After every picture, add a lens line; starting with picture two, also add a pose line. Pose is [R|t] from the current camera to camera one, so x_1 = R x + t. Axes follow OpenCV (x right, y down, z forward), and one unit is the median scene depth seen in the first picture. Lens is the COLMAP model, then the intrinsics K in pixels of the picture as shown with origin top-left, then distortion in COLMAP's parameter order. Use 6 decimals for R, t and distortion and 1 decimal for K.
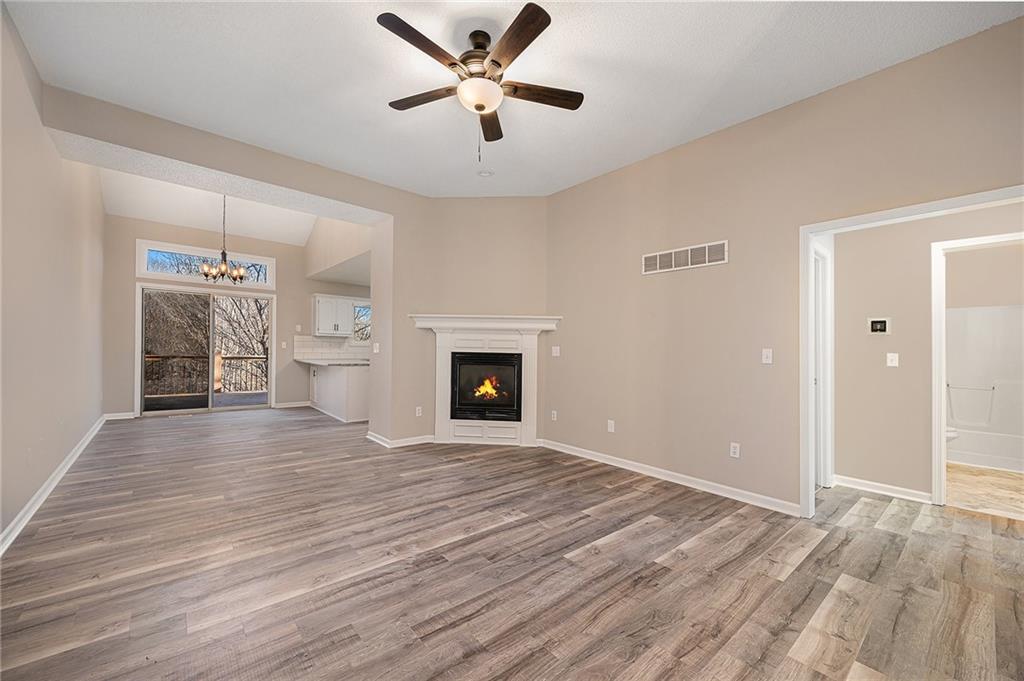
lens RADIAL K [[402.3, 0, 519.2], [0, 402.3, 347.3], [0, 0, 1]] dist [0.013066, -0.000505]
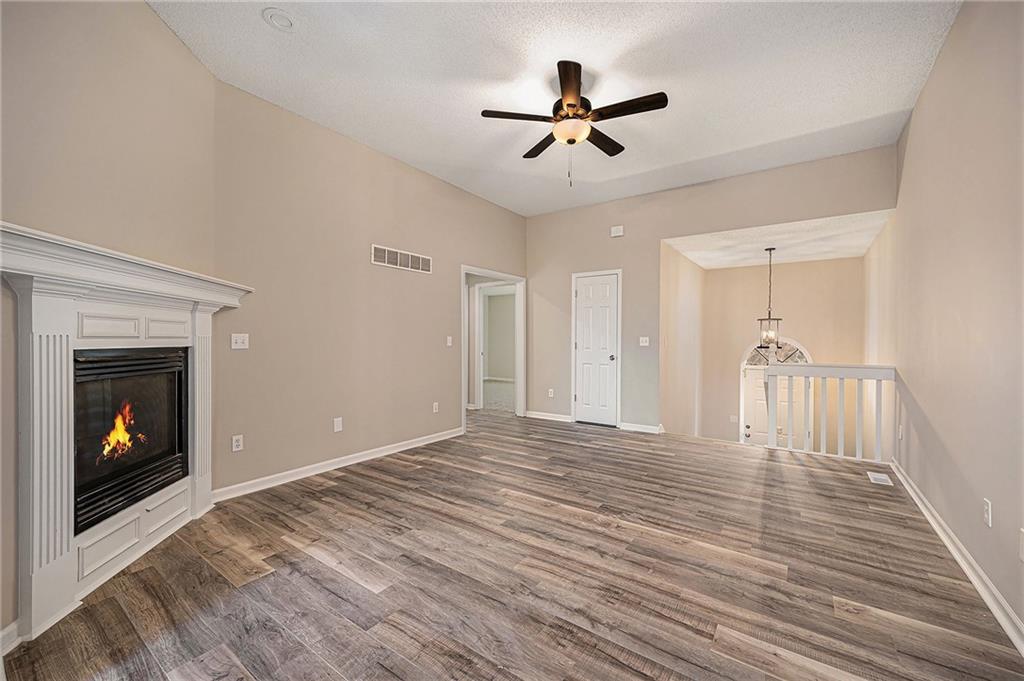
lens RADIAL K [[402.3, 0, 514.2], [0, 402.3, 339.8], [0, 0, 1]] dist [0.013066, -0.000505]
pose [[-0.225004, -0.019325, 0.974166, -0.890045], [-0.012197, 0.999781, 0.017016, -0.011846], [-0.974282, -0.008053, -0.225190, 1.026764]]
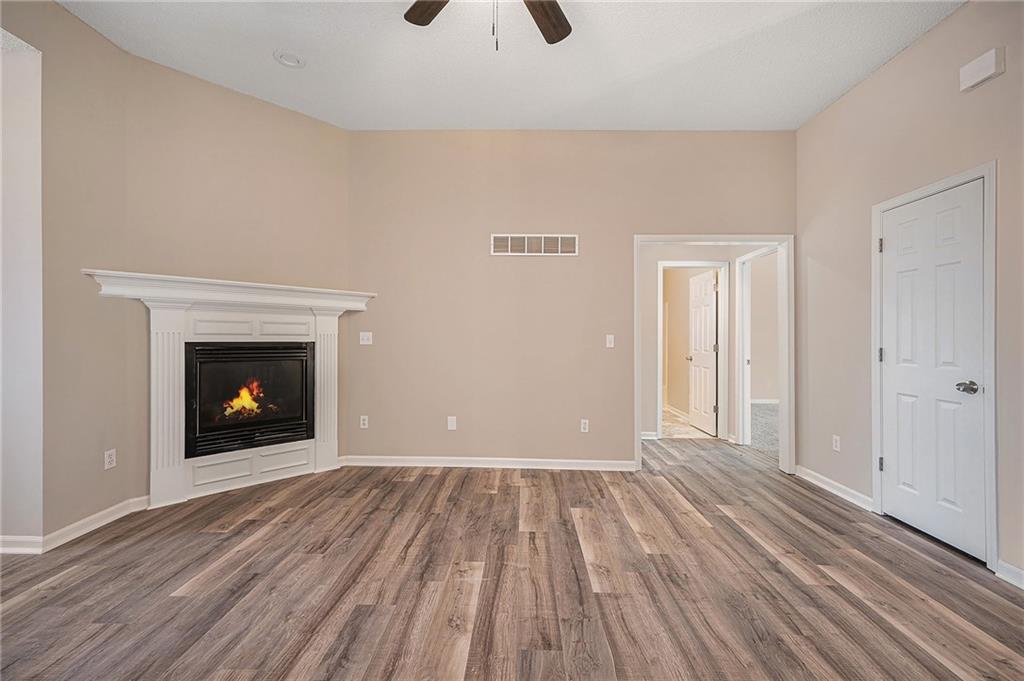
lens RADIAL K [[402.3, 0, 510.8], [0, 402.3, 338.9], [0, 0, 1]] dist [0.013066, -0.000505]
pose [[0.681673, -0.014436, 0.731515, -0.402392], [-0.001201, 0.999782, 0.020850, -0.007969], [-0.731656, -0.015092, 0.681507, 0.387541]]
